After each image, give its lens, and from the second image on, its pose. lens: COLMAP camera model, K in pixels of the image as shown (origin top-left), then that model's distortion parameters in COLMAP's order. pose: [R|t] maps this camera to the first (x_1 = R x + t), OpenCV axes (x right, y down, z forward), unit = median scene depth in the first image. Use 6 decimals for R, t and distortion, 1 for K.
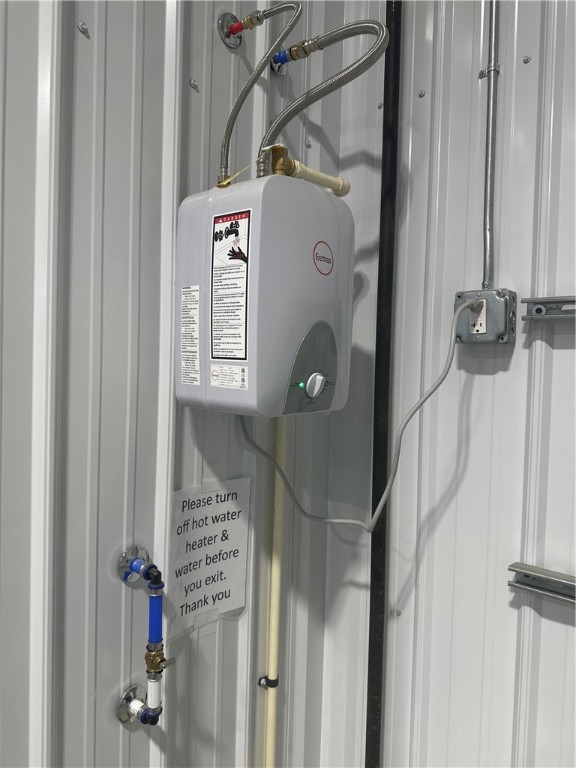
lens RADIAL K [[537.3, 0, 288.0], [0, 537.3, 384.0], [0, 0, 1]] dist [-0.009237, -0.005402]
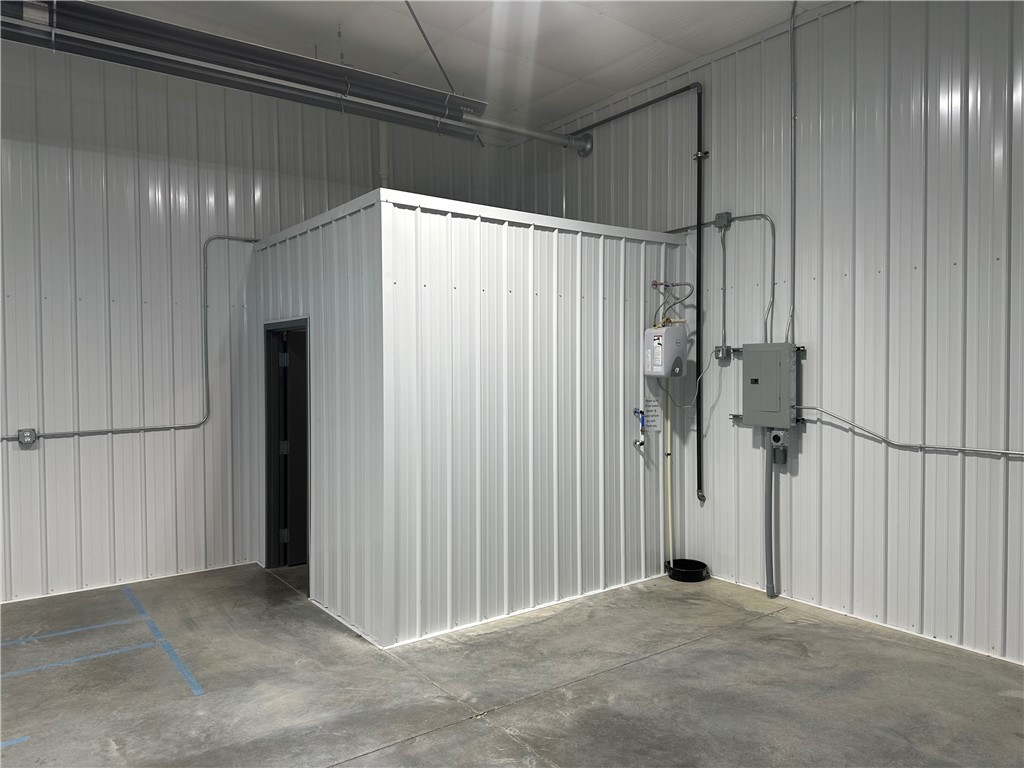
lens RADIAL K [[730.3, 0, 475.7], [0, 730.3, 387.4], [0, 0, 1]] dist [0.005214, -0.002116]
pose [[0.965186, -0.029071, -0.259942, 0.006842], [0.025617, 0.999533, -0.016667, 0.177562], [0.260305, 0.009428, 0.965480, -4.657197]]
